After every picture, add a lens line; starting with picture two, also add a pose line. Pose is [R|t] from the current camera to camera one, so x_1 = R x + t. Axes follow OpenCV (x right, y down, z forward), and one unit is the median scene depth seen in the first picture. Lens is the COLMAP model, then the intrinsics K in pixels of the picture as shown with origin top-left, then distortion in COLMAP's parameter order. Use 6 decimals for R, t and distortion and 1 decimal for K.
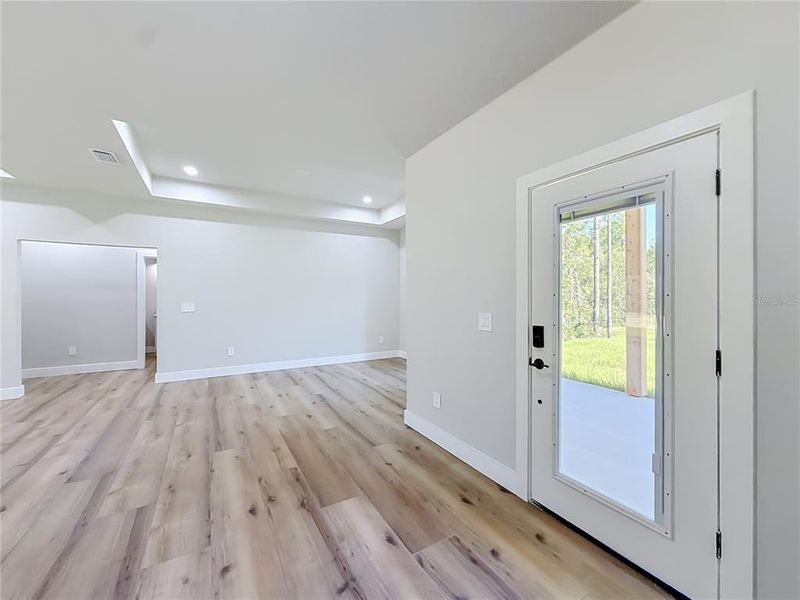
lens RADIAL K [[326.1, 0, 401.0], [0, 326.1, 297.5], [0, 0, 1]] dist [-0.000482, 0.000142]
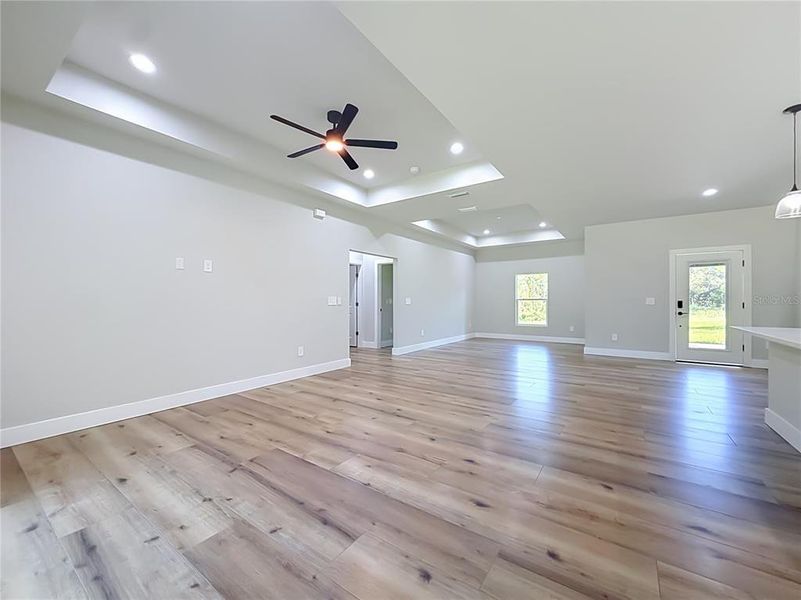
lens RADIAL K [[329.5, 0, 397.4], [0, 329.5, 301.1], [0, 0, 1]] dist [-0.001294, -0.000321]
pose [[0.909272, -0.001395, 0.416200, -1.916181], [0.004056, 0.999977, -0.005507, 0.057264], [-0.416183, 0.006696, 0.909256, -0.401800]]
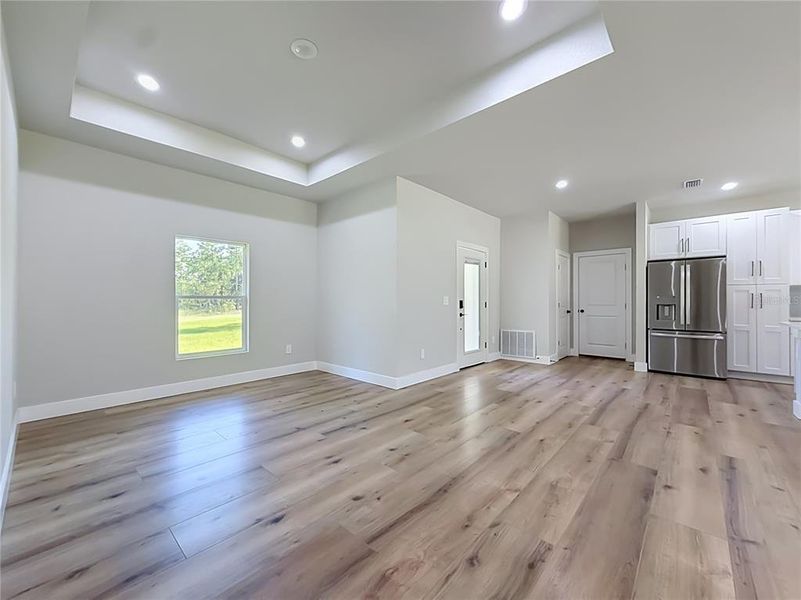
lens RADIAL K [[326.5, 0, 401.5], [0, 326.5, 297.5], [0, 0, 1]] dist [-0.000482, 0.000142]
pose [[-0.299047, 0.008996, 0.954196, -1.153466], [0.005031, 0.999957, -0.007851, 0.049763], [-0.954225, 0.002453, -0.299079, 1.336260]]
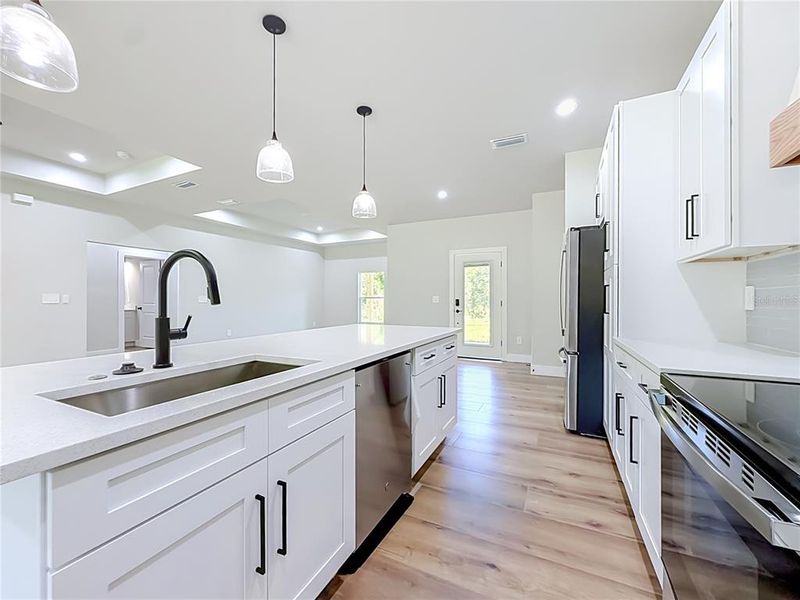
lens RADIAL K [[329.1, 0, 396.9], [0, 329.1, 301.1], [0, 0, 1]] dist [-0.001294, -0.000321]
pose [[0.838313, -0.003617, 0.545177, -1.073834], [0.002968, 0.999993, 0.002069, 0.057889], [-0.545181, -0.000116, 0.838318, -0.800900]]
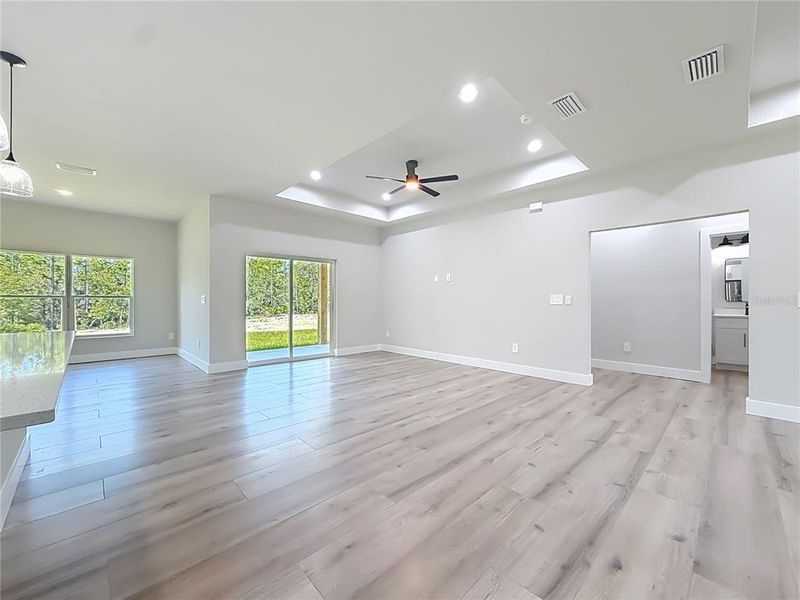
lens RADIAL K [[326.1, 0, 401.0], [0, 326.1, 297.5], [0, 0, 1]] dist [-0.000482, 0.000142]
pose [[0.231304, -0.008697, -0.972843, -0.384525], [-0.005735, 0.999930, -0.010303, 0.054894], [0.972865, 0.007962, 0.231238, 0.228961]]
